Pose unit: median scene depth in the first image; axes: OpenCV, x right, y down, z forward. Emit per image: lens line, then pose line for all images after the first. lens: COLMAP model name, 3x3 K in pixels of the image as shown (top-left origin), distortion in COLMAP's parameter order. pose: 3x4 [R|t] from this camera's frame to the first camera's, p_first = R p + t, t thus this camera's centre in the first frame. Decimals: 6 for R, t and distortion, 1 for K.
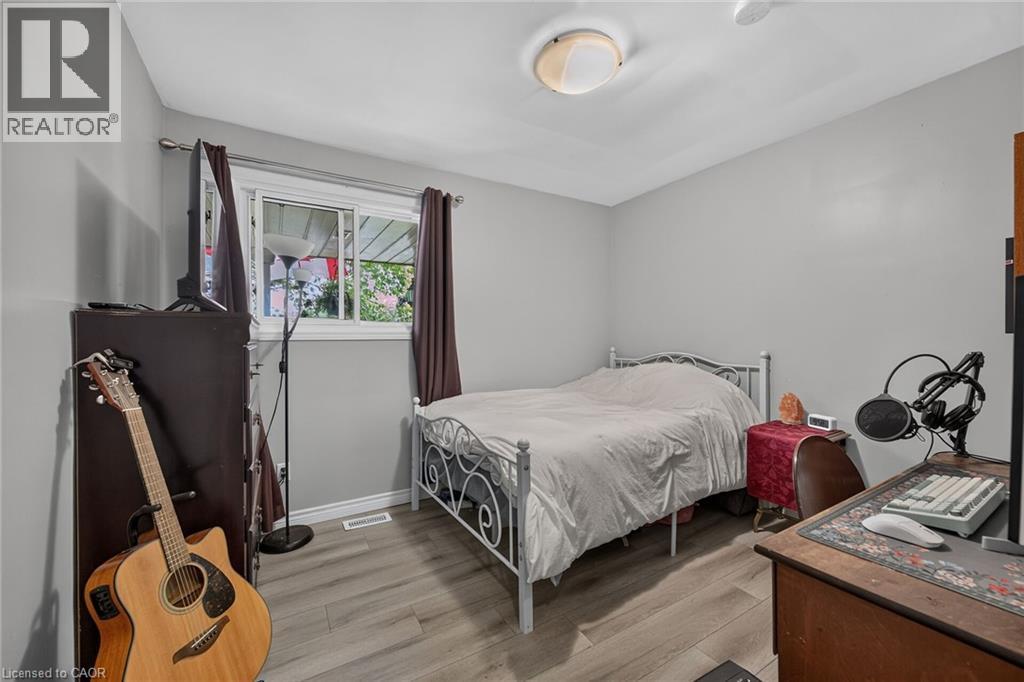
lens RADIAL K [[403.0, 0, 510.5], [0, 403.0, 335.3], [0, 0, 1]] dist [0.000651, -0.000714]
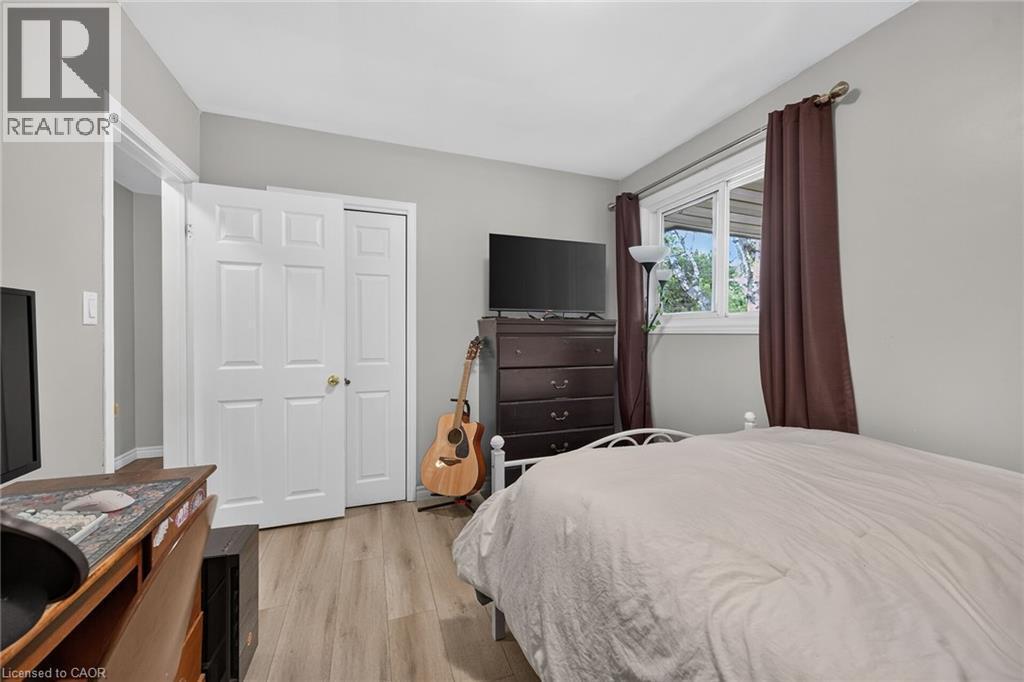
lens RADIAL K [[403.0, 0, 529.9], [0, 403.0, 328.2], [0, 0, 1]] dist [0.000651, -0.000714]
pose [[-0.164666, -0.000057, -0.986349, 0.820744], [0.003630, 0.999993, -0.000664, -0.003568], [0.986343, -0.003690, -0.164665, 1.036411]]
